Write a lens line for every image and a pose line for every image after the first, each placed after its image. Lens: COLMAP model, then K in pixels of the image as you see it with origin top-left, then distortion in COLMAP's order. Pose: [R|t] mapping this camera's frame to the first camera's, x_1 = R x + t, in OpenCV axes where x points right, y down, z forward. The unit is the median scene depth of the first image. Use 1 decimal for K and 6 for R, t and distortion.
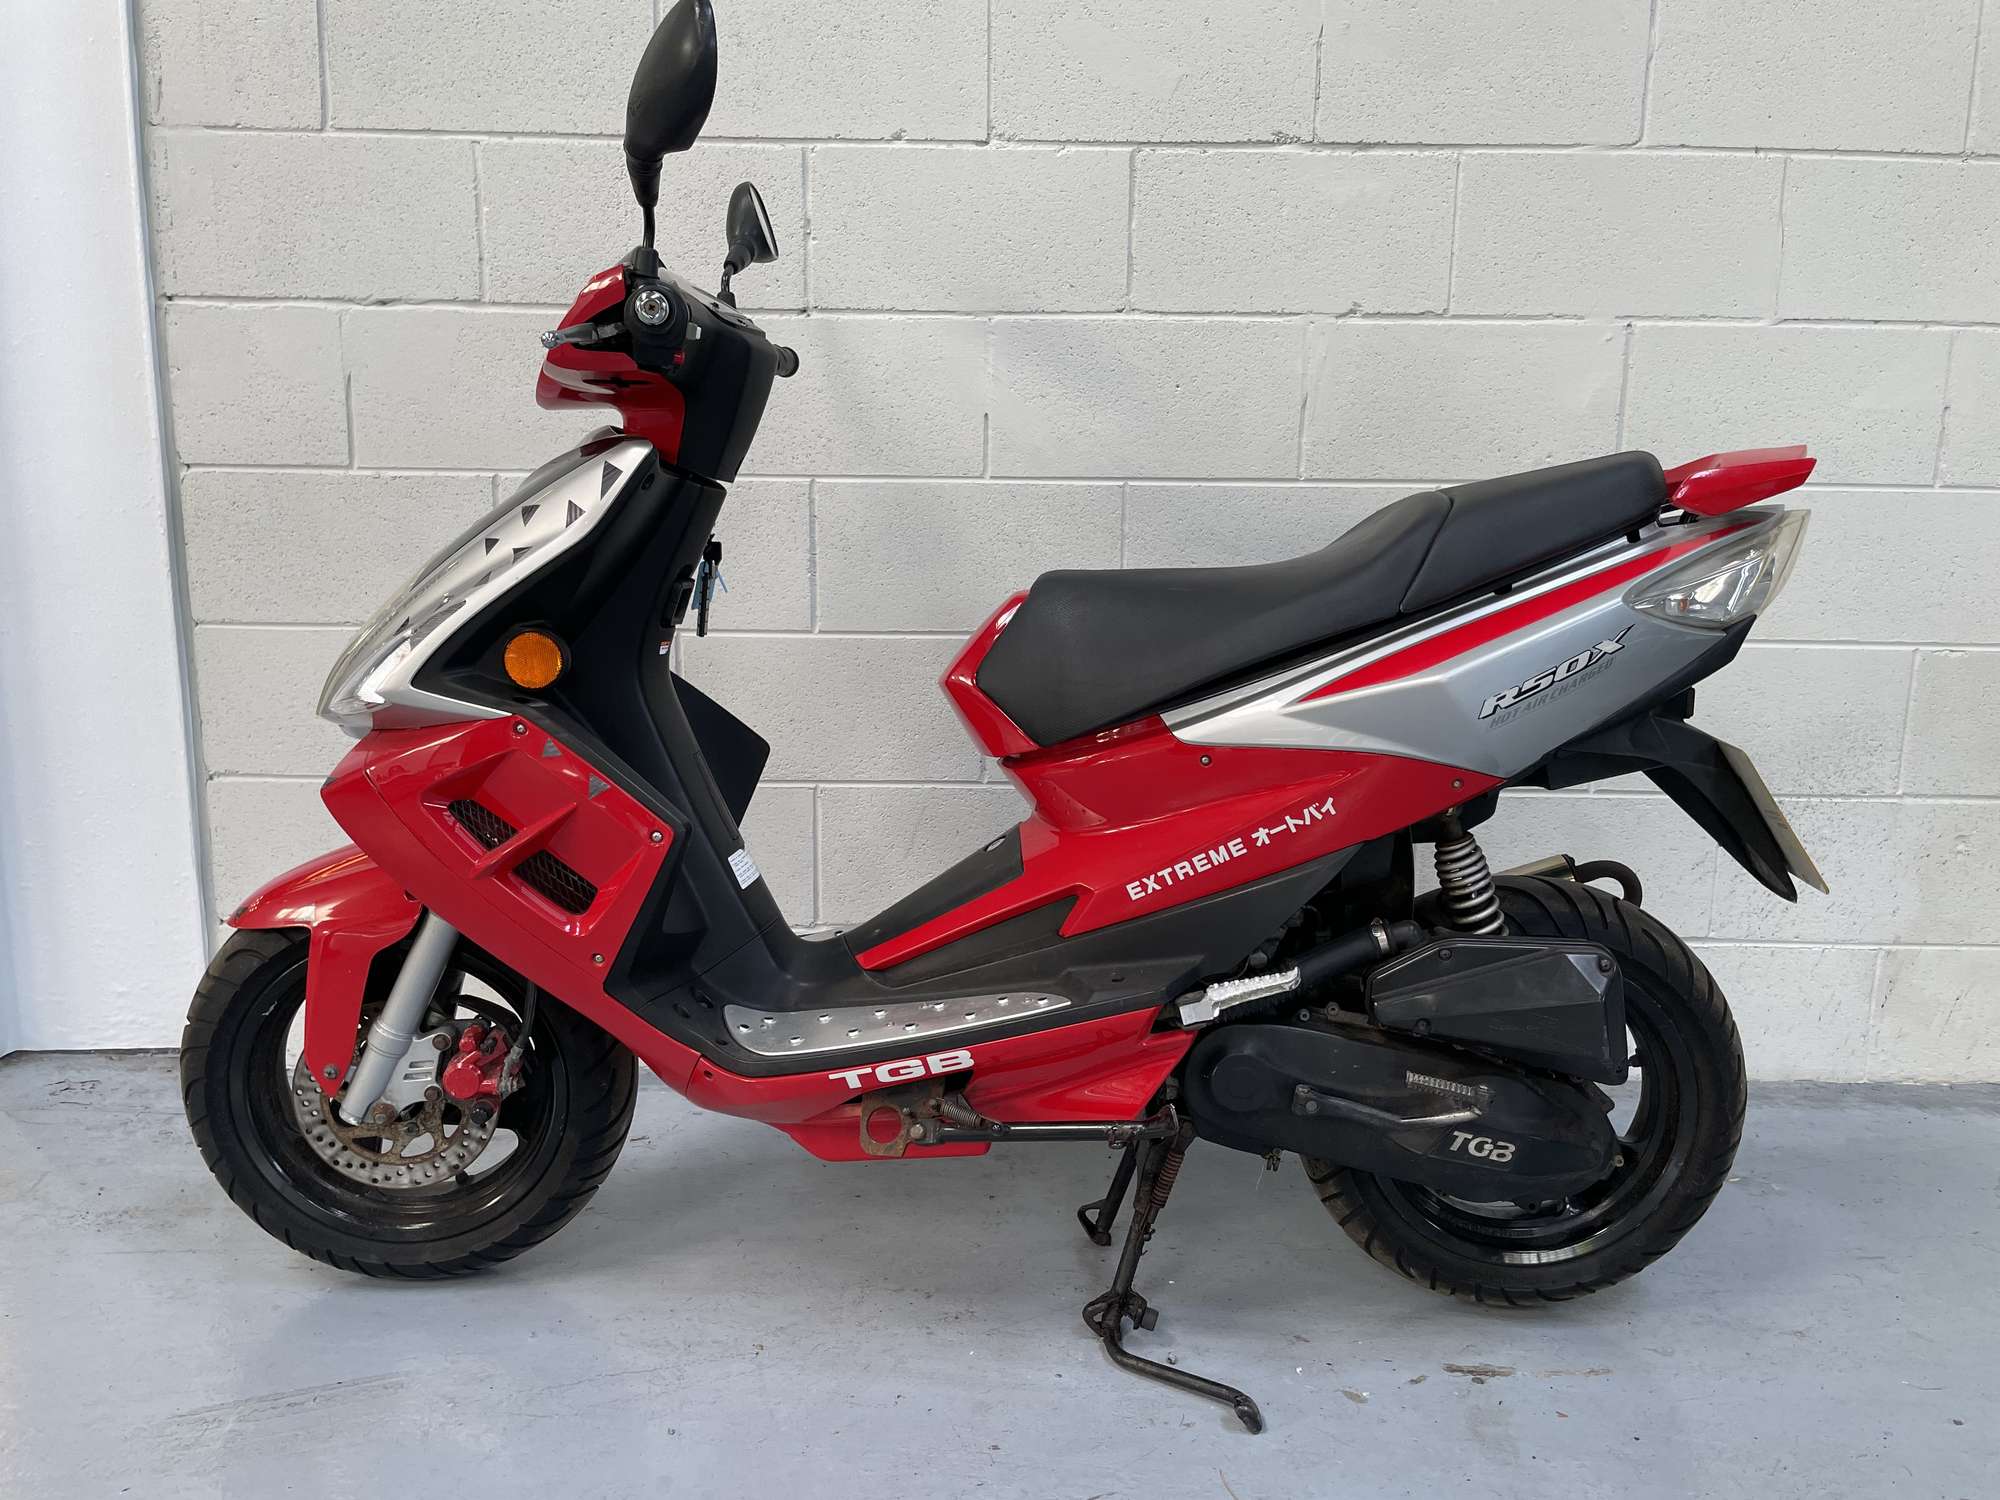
lens RADIAL K [[1499.2, 0, 980.4], [0, 1499.2, 747.2], [0, 0, 1]] dist [0.078689, -0.106506]
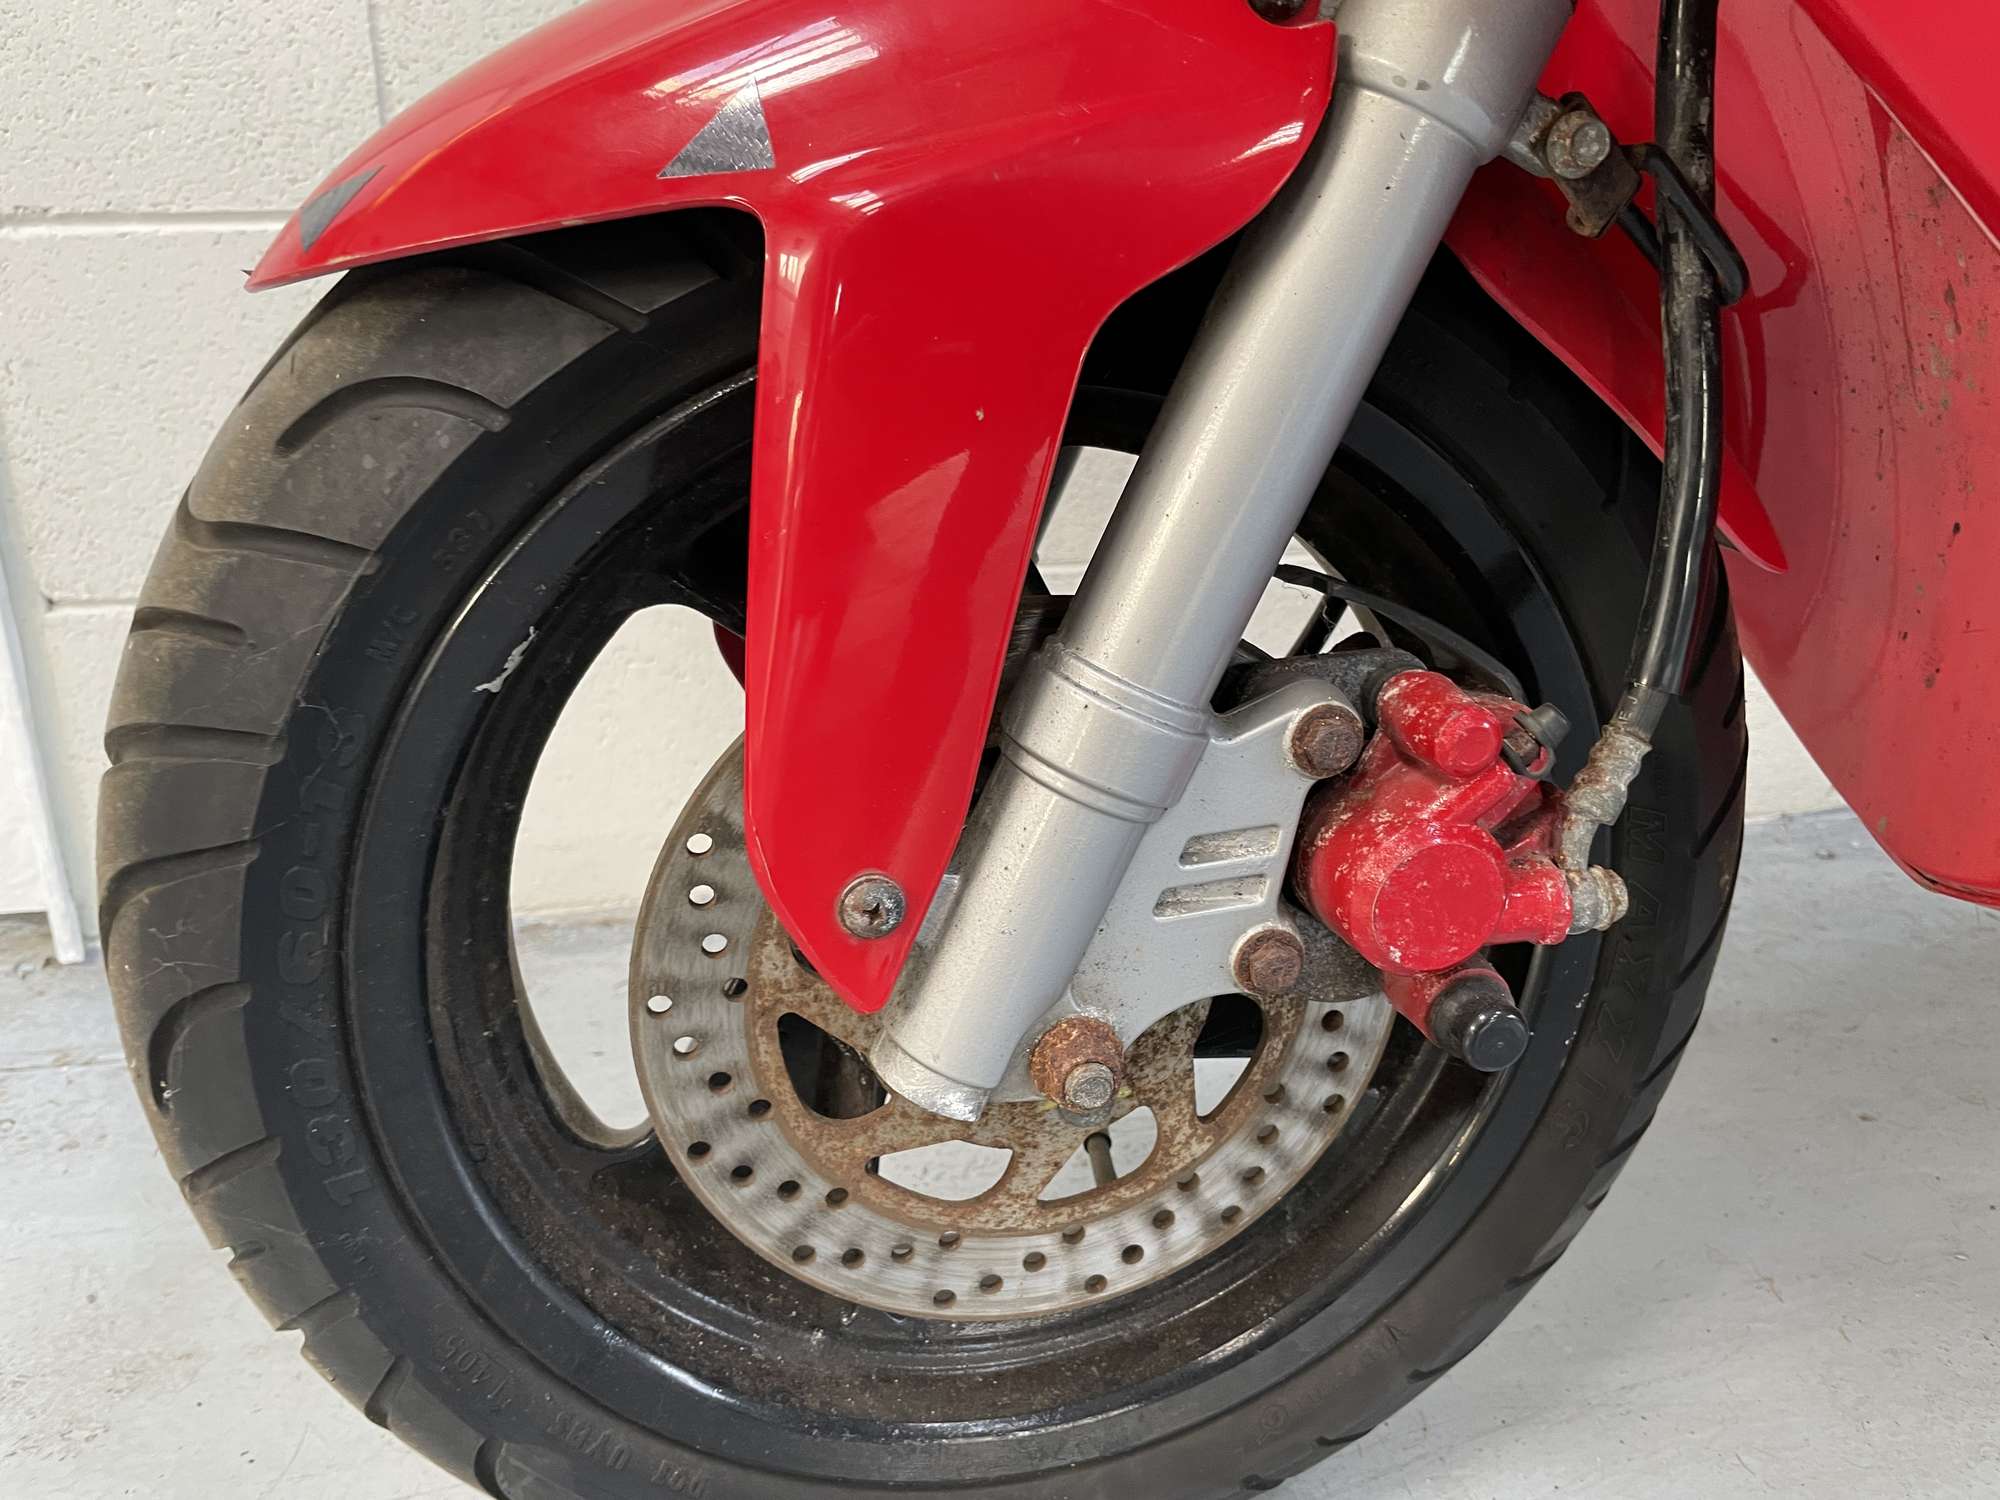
lens RADIAL K [[1501.5, 0, 989.1], [0, 1501.5, 762.1], [0, 0, 1]] dist [0.088548, -0.123794]
pose [[0.987157, -0.077533, 0.139679, -0.347695], [0.058577, 0.989106, 0.135049, 0.129971], [-0.148628, -0.125133, 0.980944, 0.619786]]
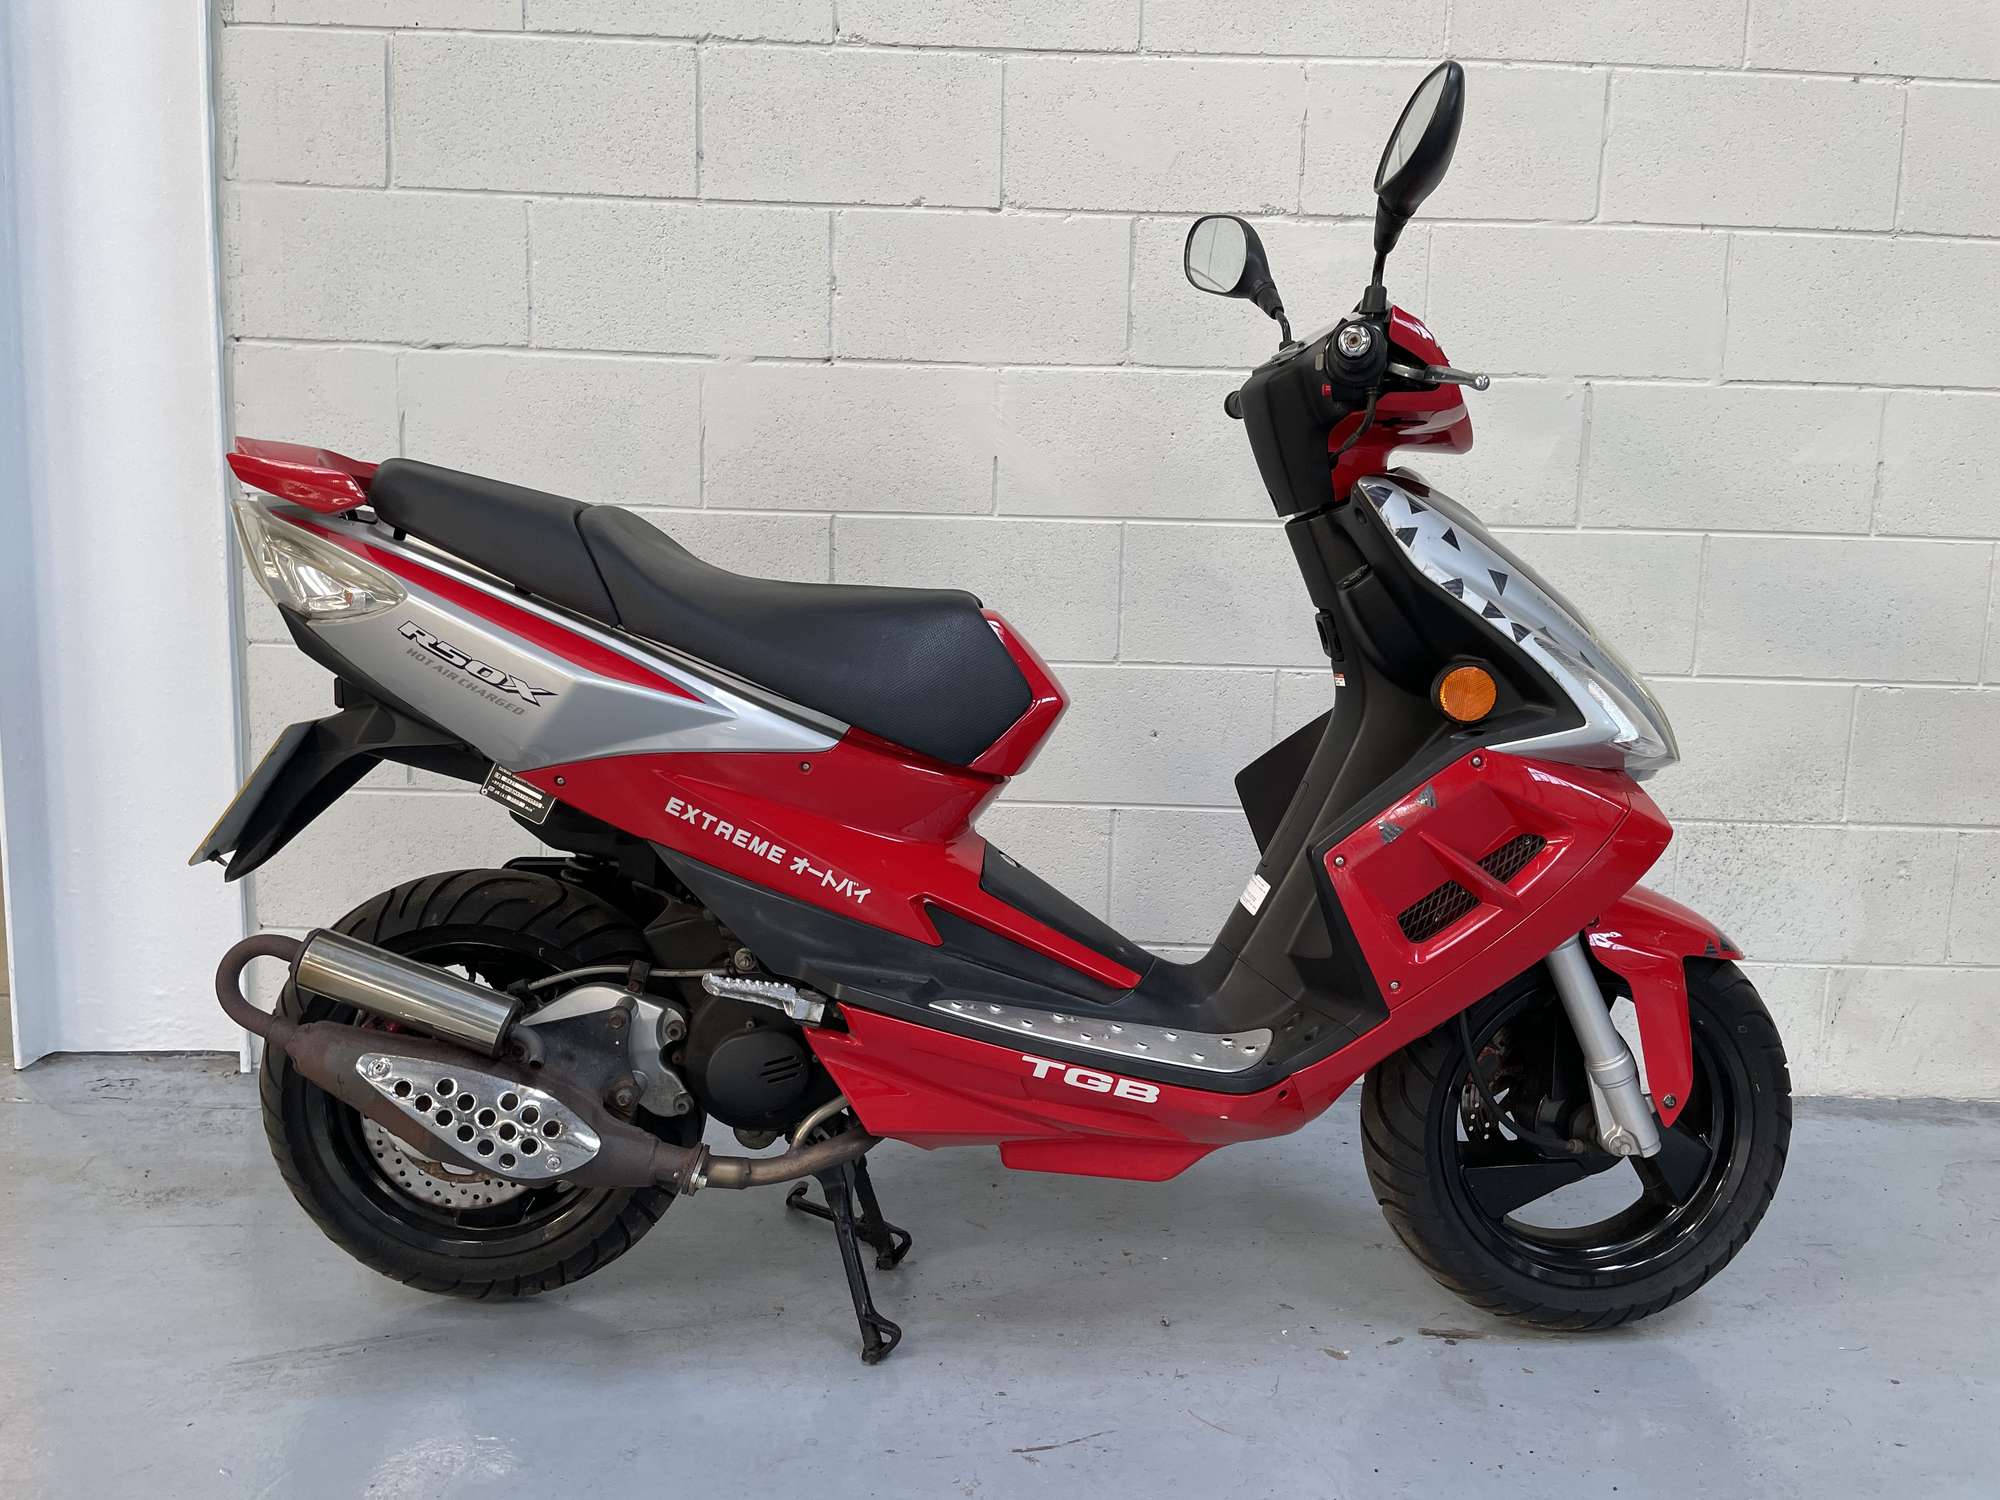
lens RADIAL K [[1499.2, 0, 980.4], [0, 1499.2, 747.2], [0, 0, 1]] dist [0.078689, -0.106506]
pose [[0.999860, 0.012004, 0.011619, -0.017495], [-0.011430, 0.998770, -0.048242, 0.039947], [-0.012183, 0.048103, 0.998768, -0.068389]]
